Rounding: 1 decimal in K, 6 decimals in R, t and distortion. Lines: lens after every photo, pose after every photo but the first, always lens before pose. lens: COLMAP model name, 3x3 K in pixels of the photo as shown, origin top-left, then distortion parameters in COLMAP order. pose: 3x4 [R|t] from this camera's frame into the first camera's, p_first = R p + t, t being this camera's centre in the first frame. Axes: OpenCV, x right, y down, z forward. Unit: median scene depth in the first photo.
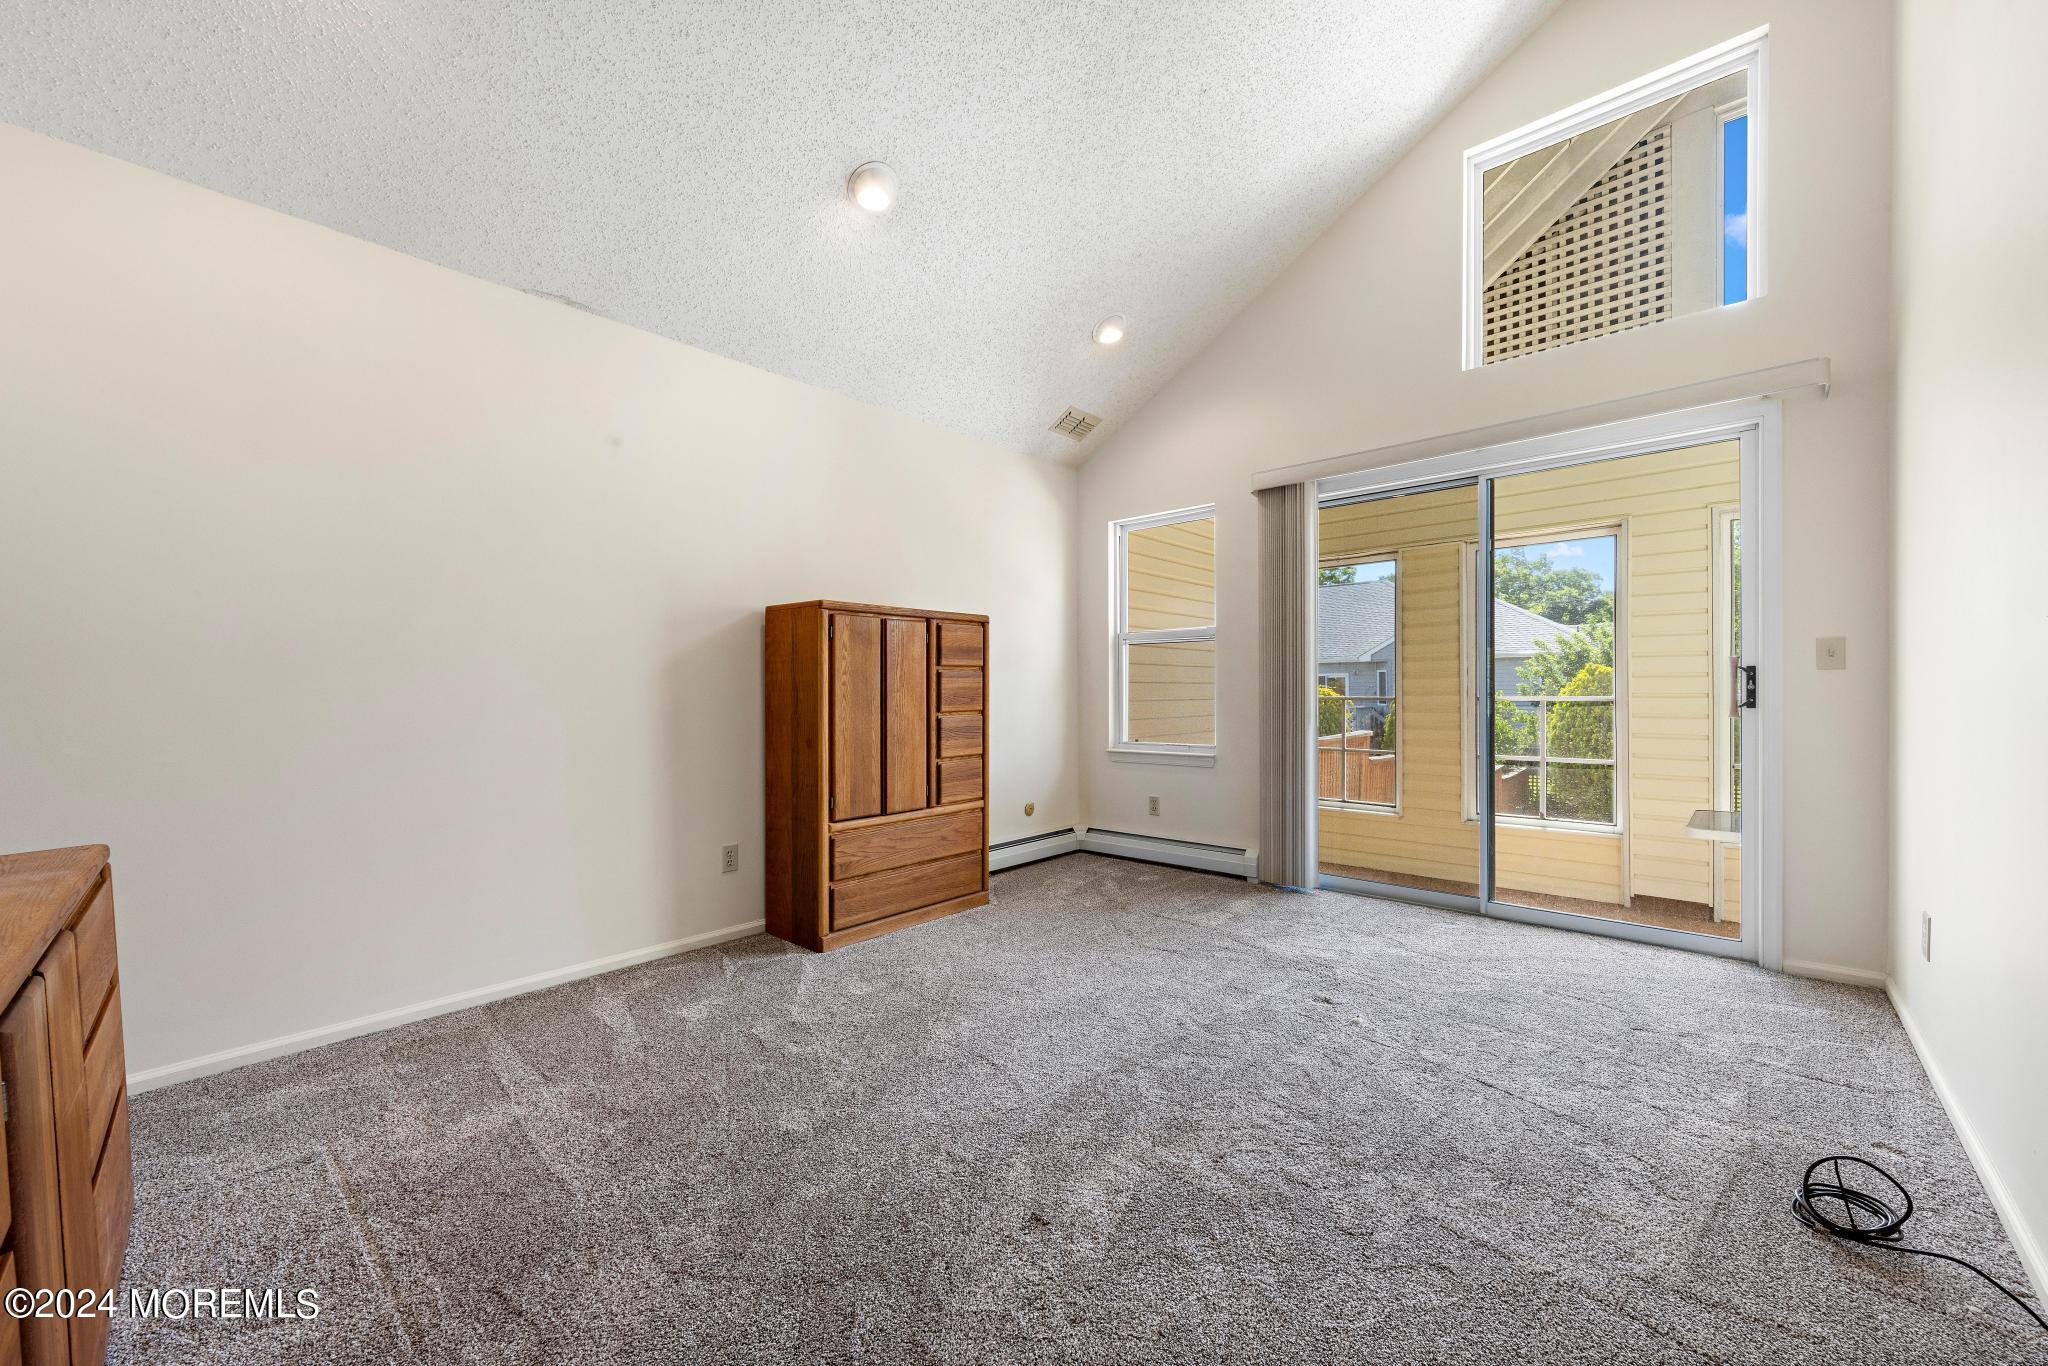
lens RADIAL K [[787.6, 0, 1024.0], [0, 787.6, 683.0], [0, 0, 1]] dist [-0.000328, -0.000108]
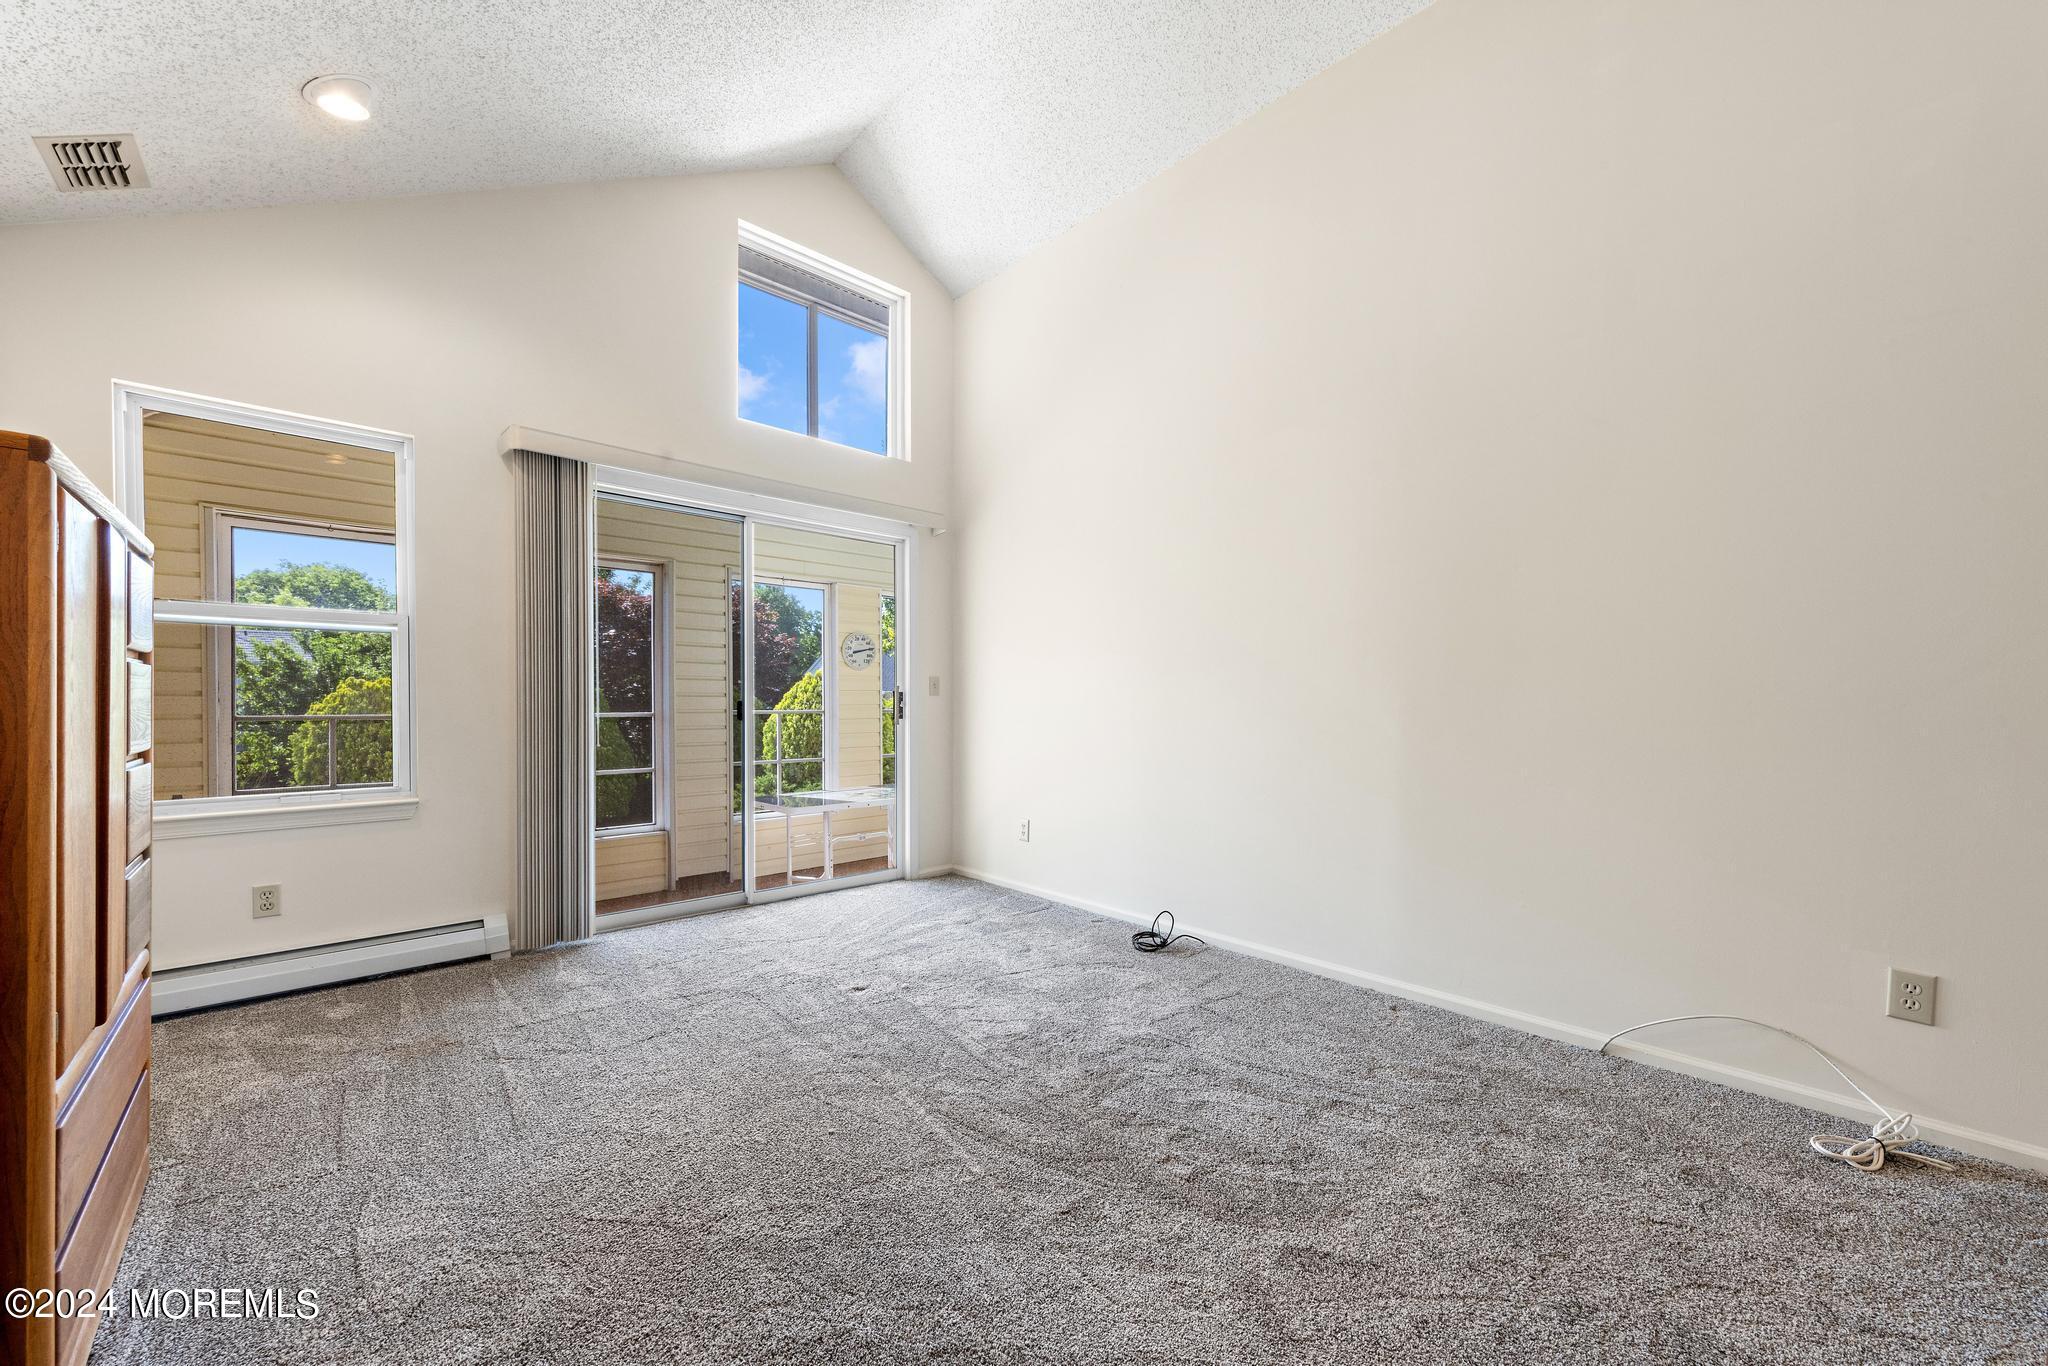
lens RADIAL K [[767.0, 0, 1070.4], [0, 767.0, 713.1], [0, 0, 1]] dist [0.000498, 0.000041]
pose [[0.062463, -0.007729, 0.998017, -0.377708], [-0.009867, 0.999916, 0.008361, 0.002743], [-0.997998, -0.010369, 0.062382, 0.362170]]
